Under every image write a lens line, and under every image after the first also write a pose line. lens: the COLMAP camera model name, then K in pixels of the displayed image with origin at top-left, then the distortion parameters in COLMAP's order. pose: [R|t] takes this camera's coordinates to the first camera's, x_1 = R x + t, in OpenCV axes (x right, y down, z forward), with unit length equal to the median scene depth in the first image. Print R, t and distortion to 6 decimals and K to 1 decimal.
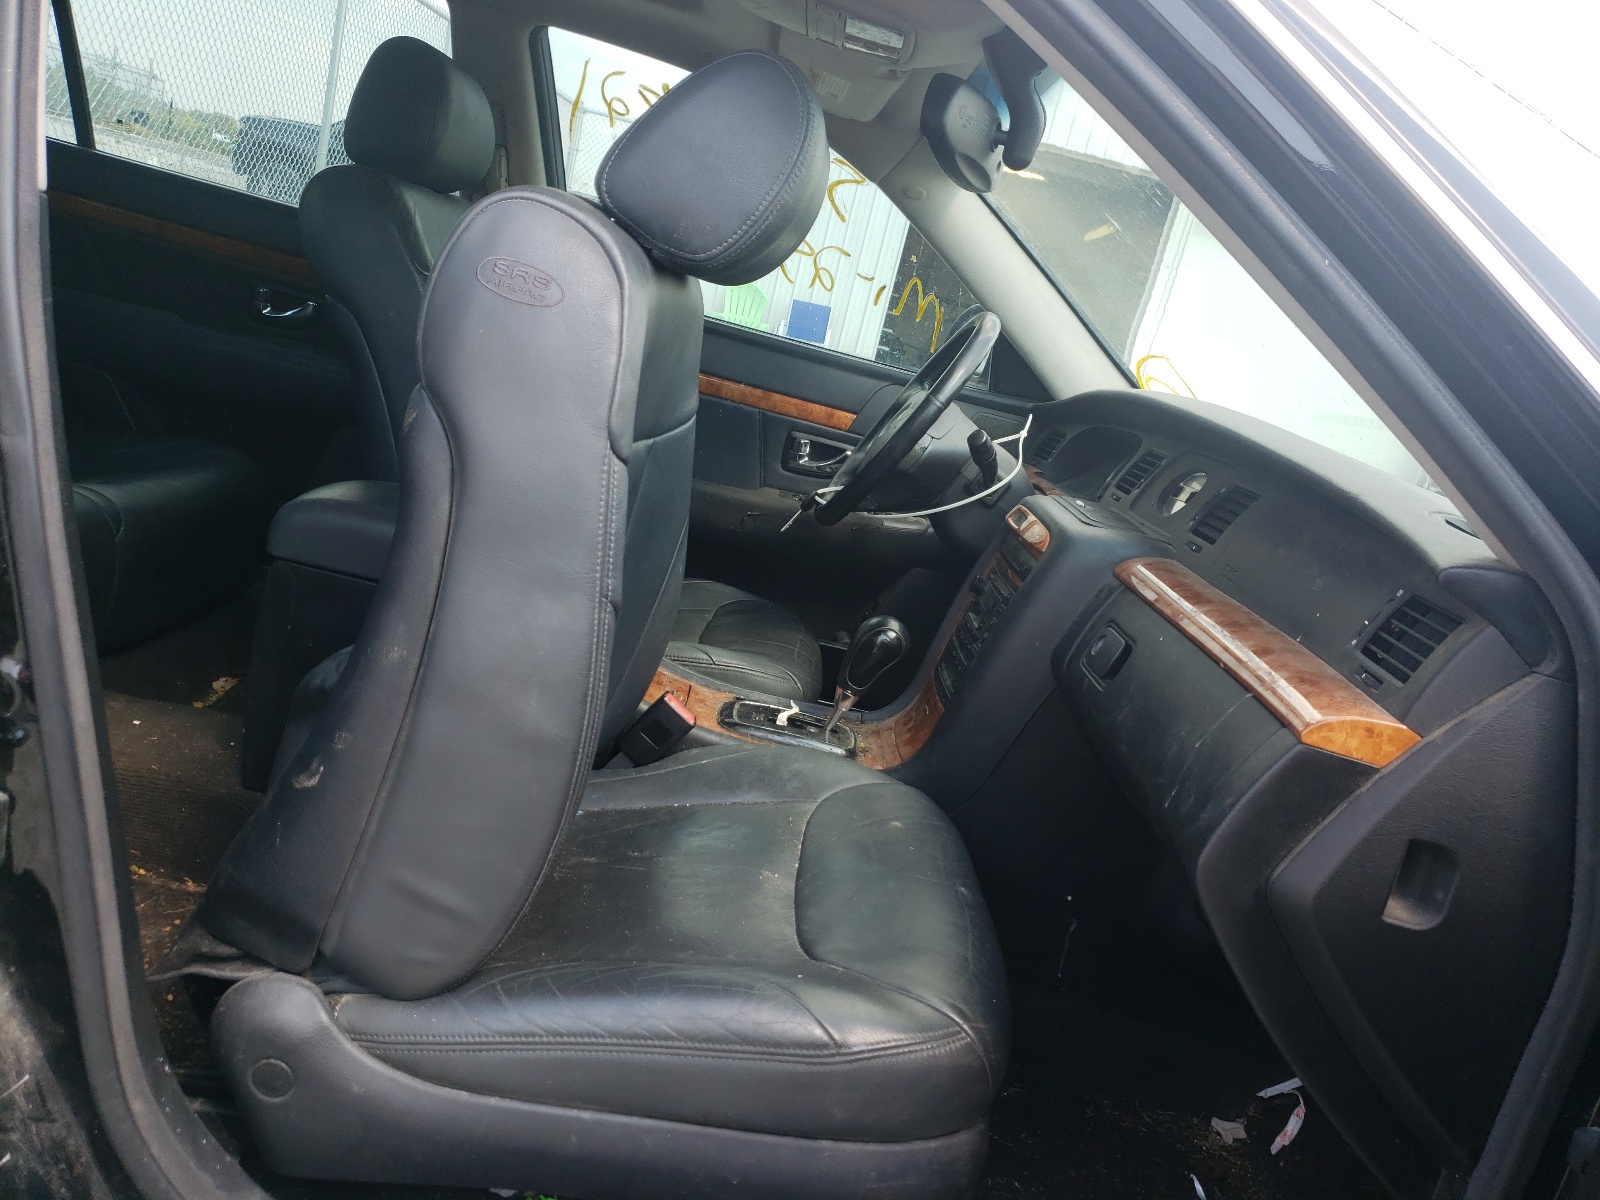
lens RADIAL K [[1304.5, 0, 800.0], [0, 1304.5, 600.0], [0, 0, 1]] dist [0.018955, 0.003852]
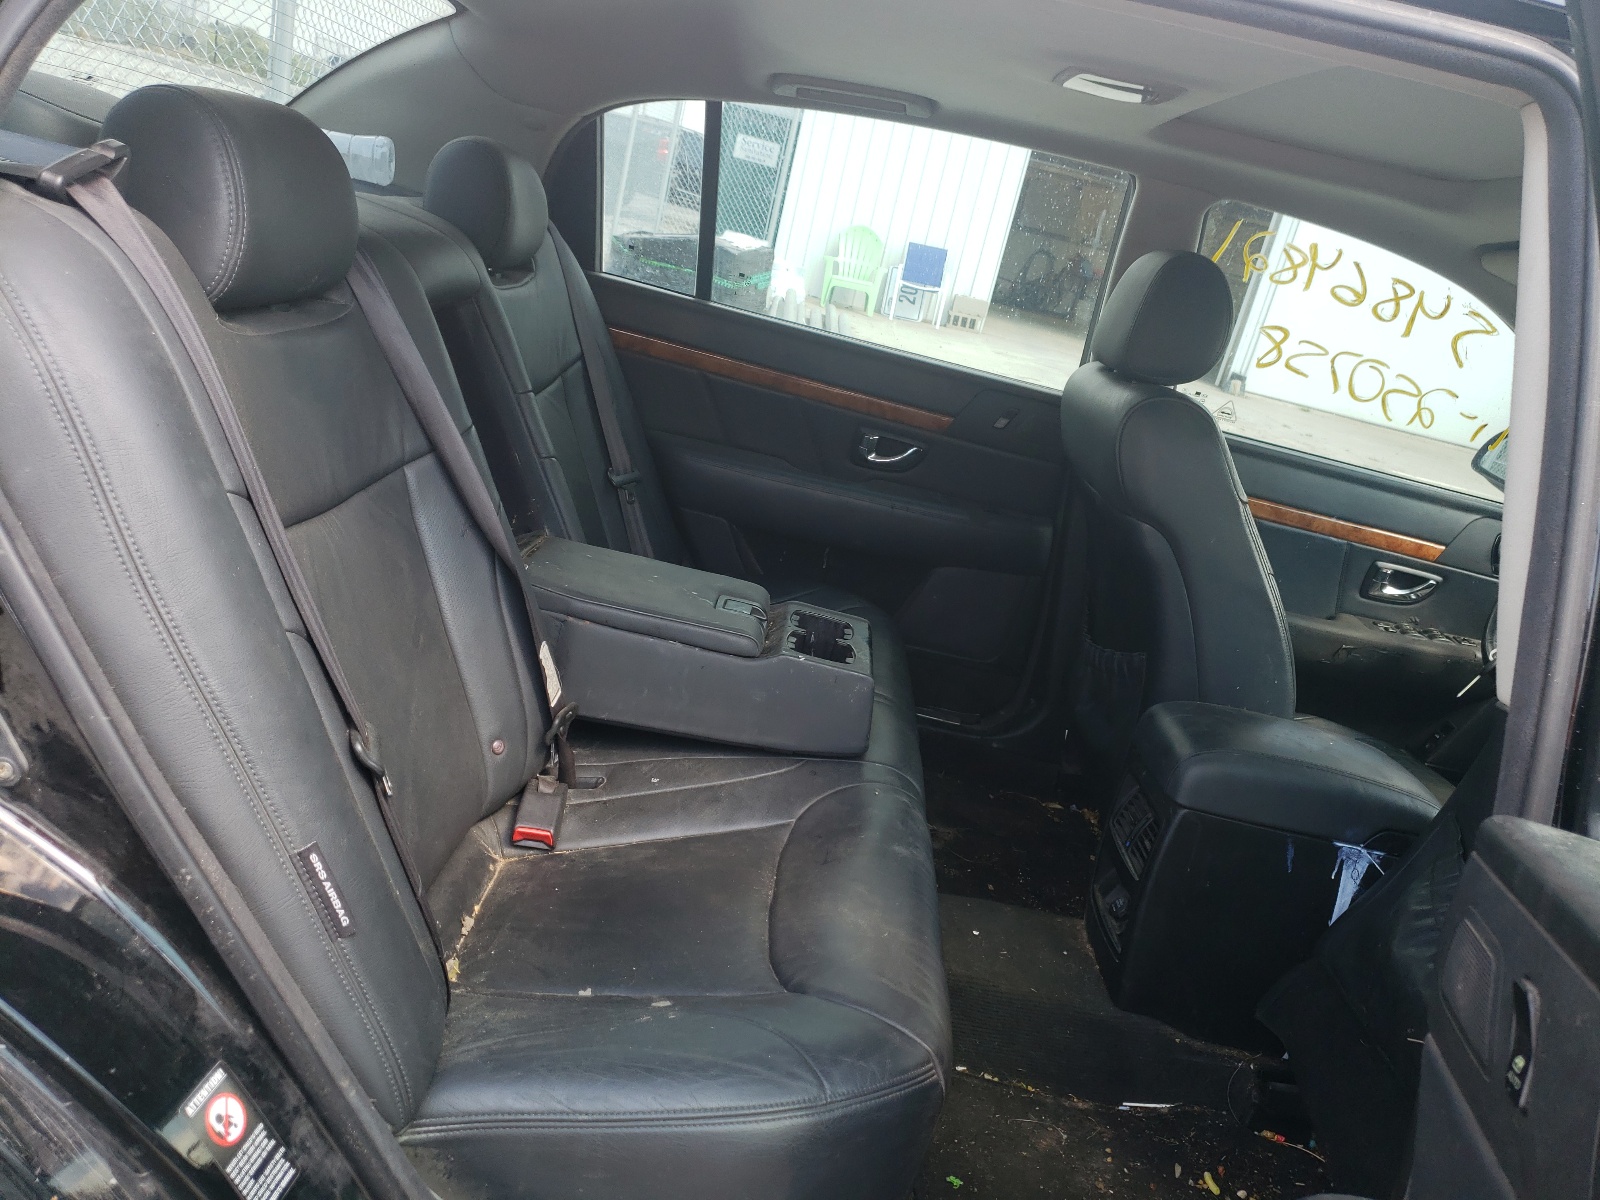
lens RADIAL K [[1304.5, 0, 800.0], [0, 1304.5, 600.0], [0, 0, 1]] dist [0.018955, 0.003852]
pose [[0.999021, -0.024401, 0.036887, -0.502997], [0.020909, 0.995514, 0.092280, -0.205093], [-0.038973, -0.091419, 0.995050, -0.014651]]
